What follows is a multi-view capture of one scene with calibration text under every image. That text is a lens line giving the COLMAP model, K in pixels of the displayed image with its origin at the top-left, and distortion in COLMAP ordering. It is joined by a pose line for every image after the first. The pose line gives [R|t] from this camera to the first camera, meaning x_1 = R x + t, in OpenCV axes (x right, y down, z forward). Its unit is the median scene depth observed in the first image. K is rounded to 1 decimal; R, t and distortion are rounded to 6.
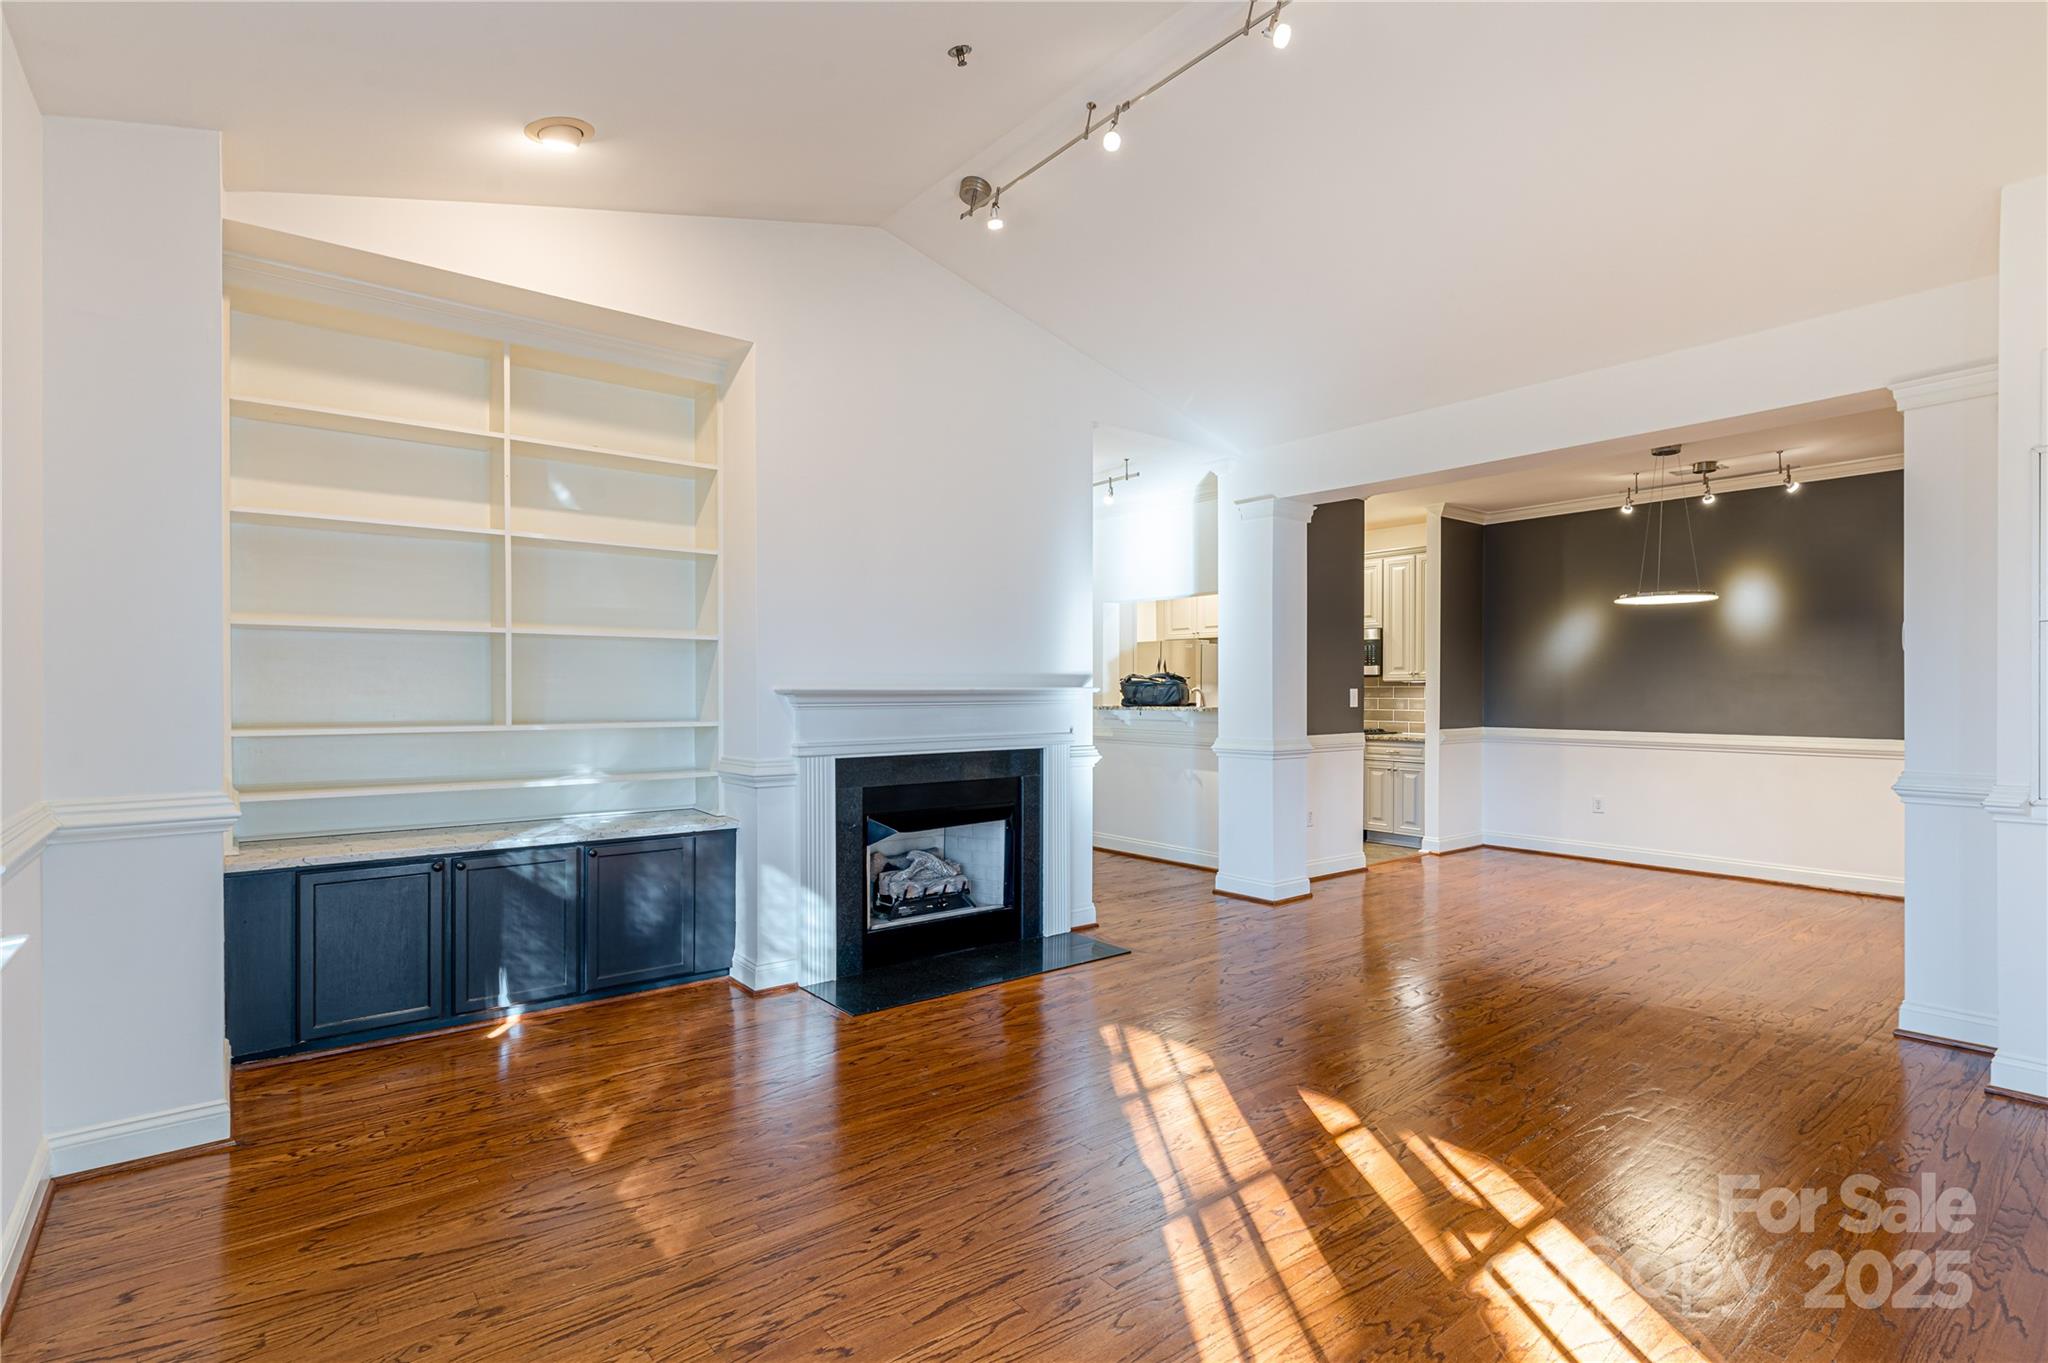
lens RADIAL K [[987.7, 0, 1018.1], [0, 987.7, 695.3], [0, 0, 1]] dist [0.001439, 0.000183]
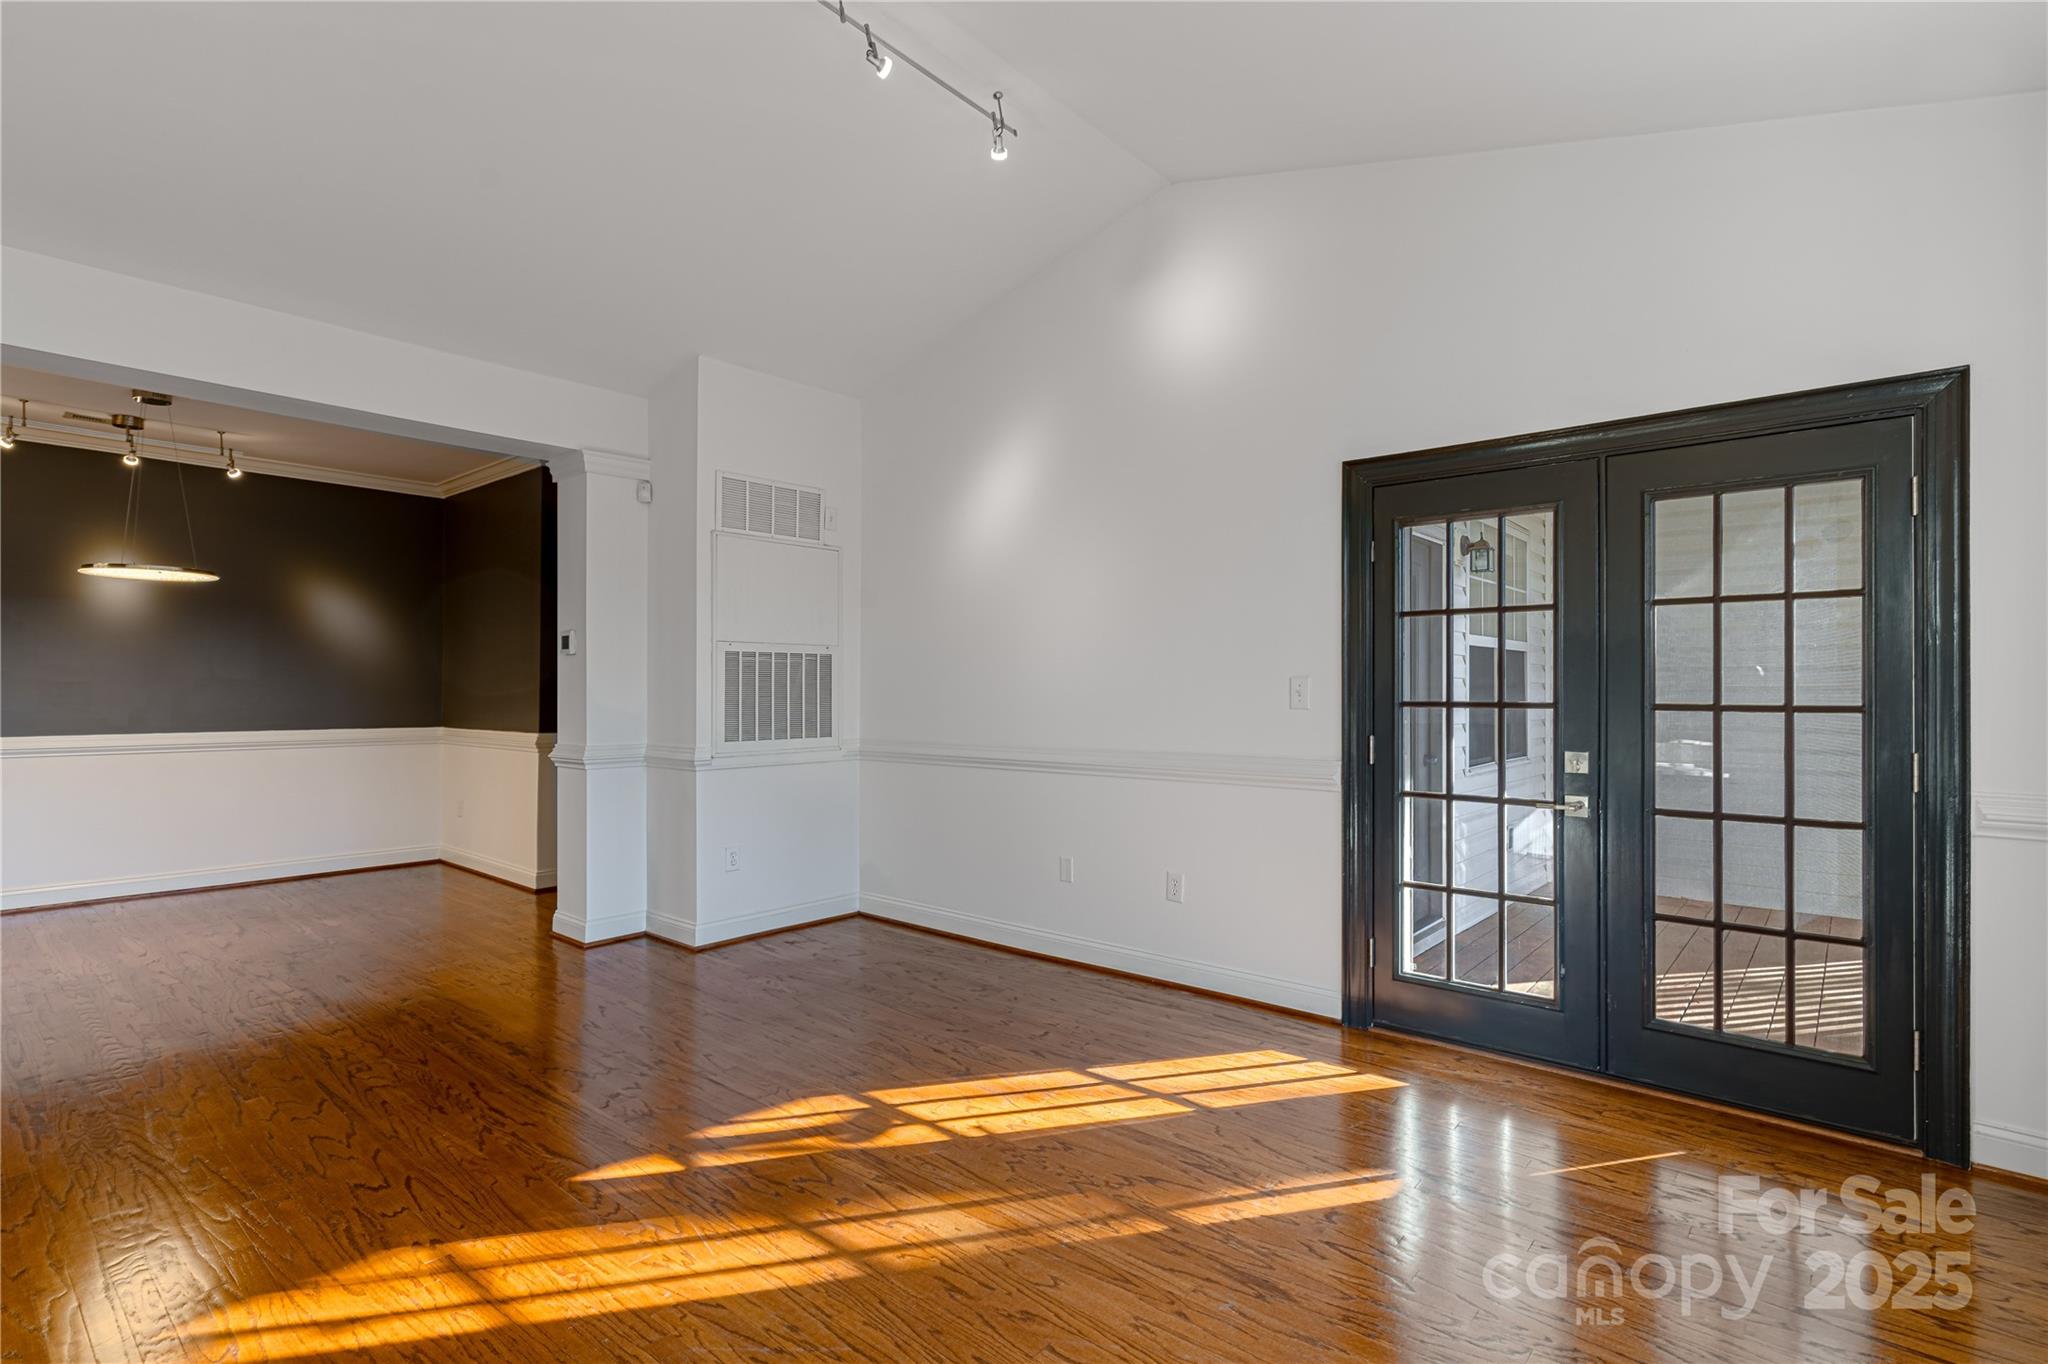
lens RADIAL K [[964.1, 0, 1024.0], [0, 964.1, 682.0], [0, 0, 1]] dist [-0.001553, -0.000034]
pose [[-0.212273, 0.004596, 0.977200, -0.405876], [0.001379, 0.999989, -0.004404, 0.000351], [-0.977209, 0.000413, -0.212277, 0.586769]]
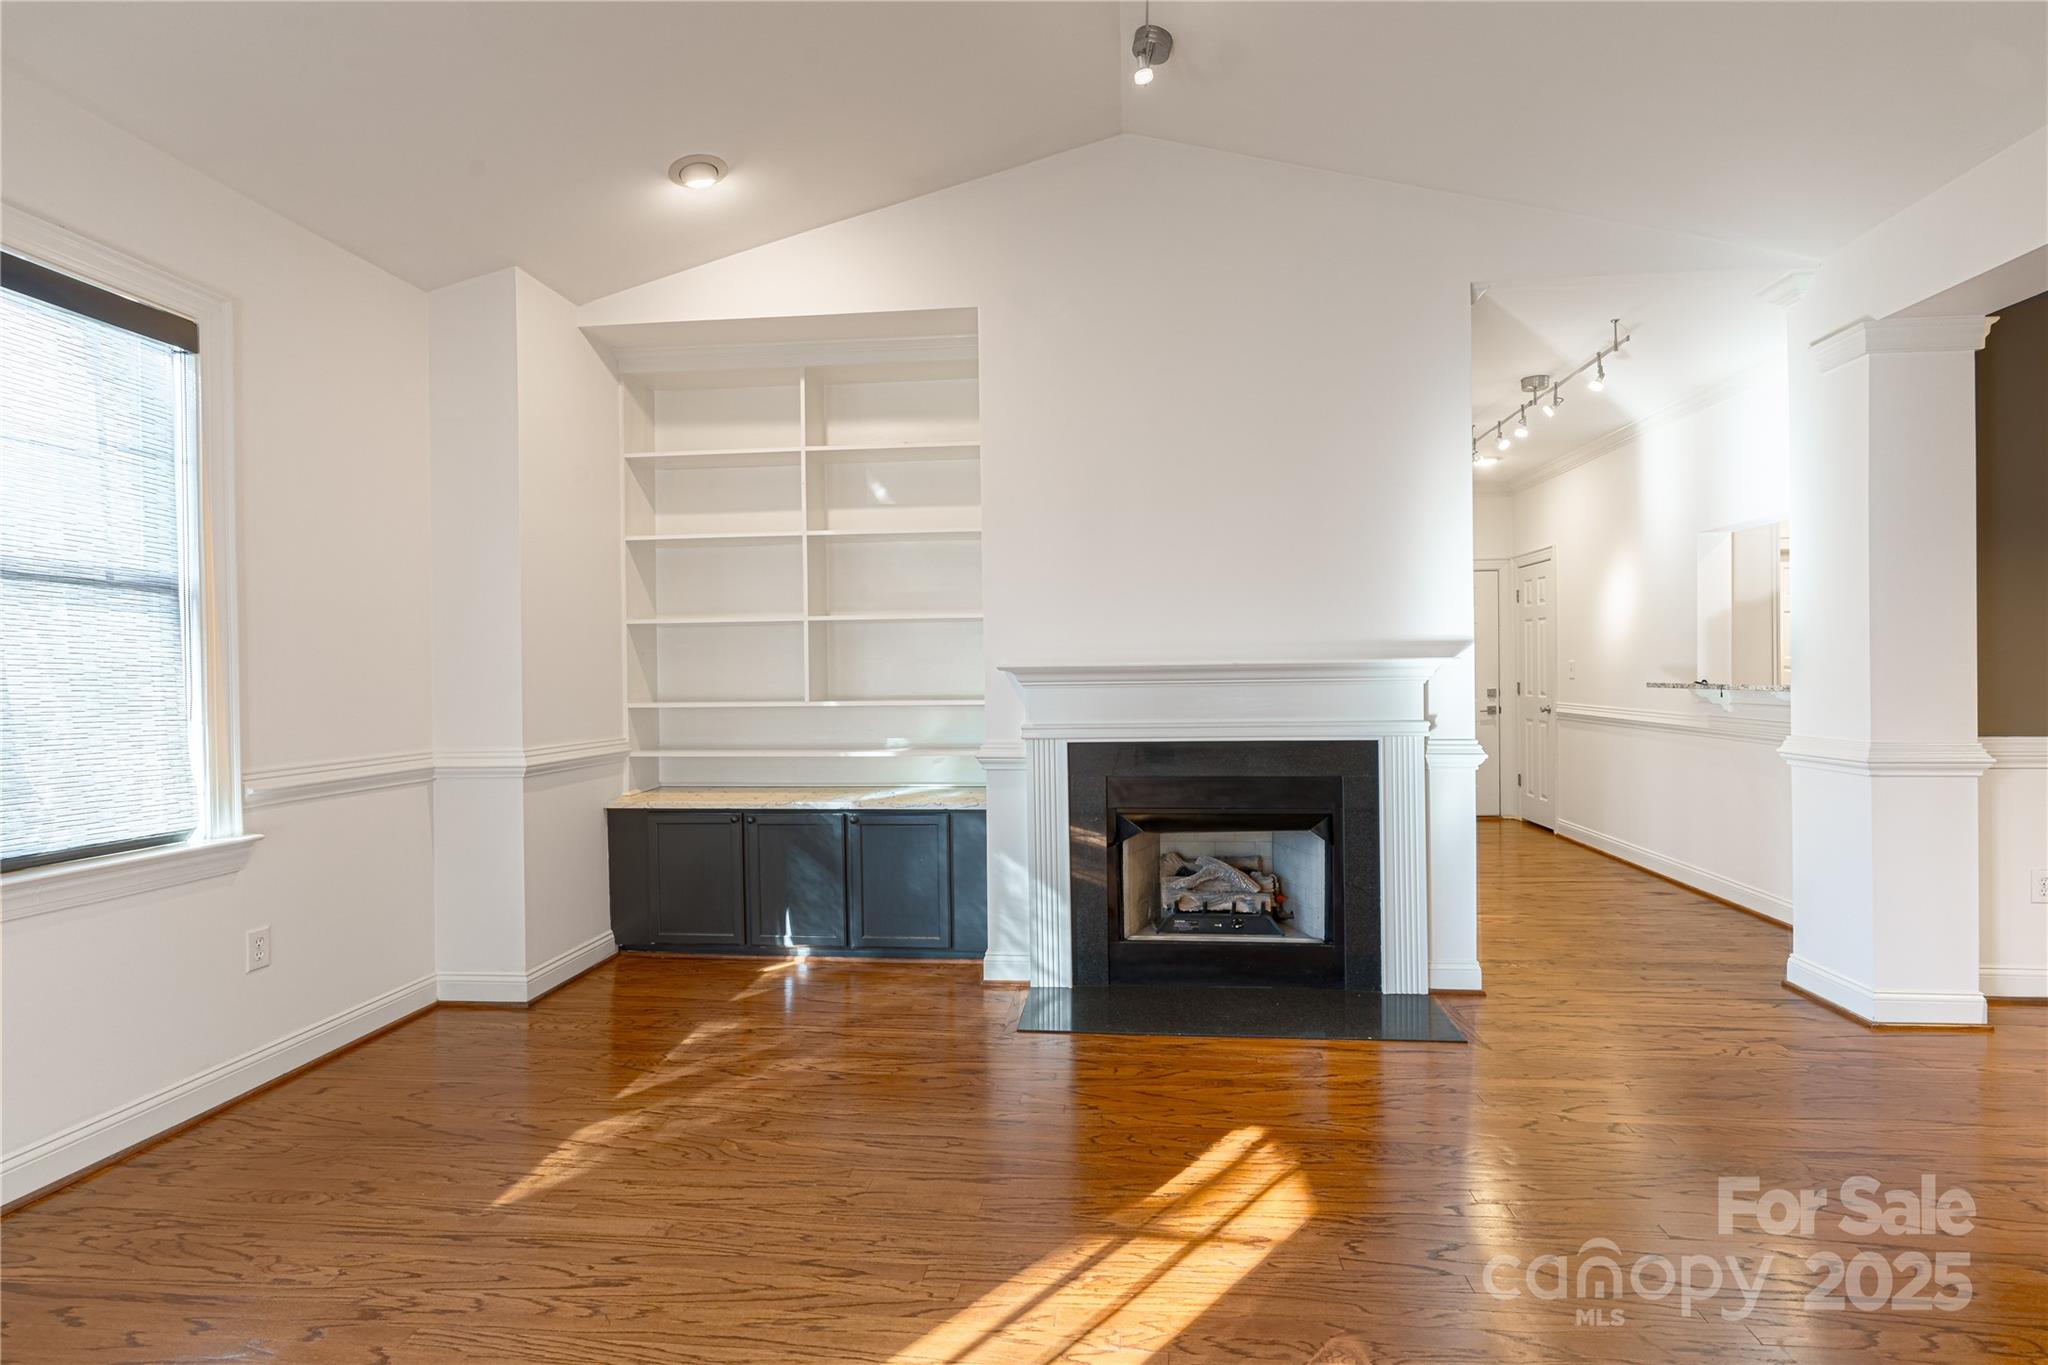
lens RADIAL K [[975.3, 0, 1033.4], [0, 975.3, 674.7], [0, 0, 1]] dist [0.003237, 0.000317]
pose [[0.714799, -0.007134, -0.699293, 0.419685], [0.009686, 0.999953, -0.000301, 0.001926], [0.699263, -0.006558, 0.714835, 0.341775]]
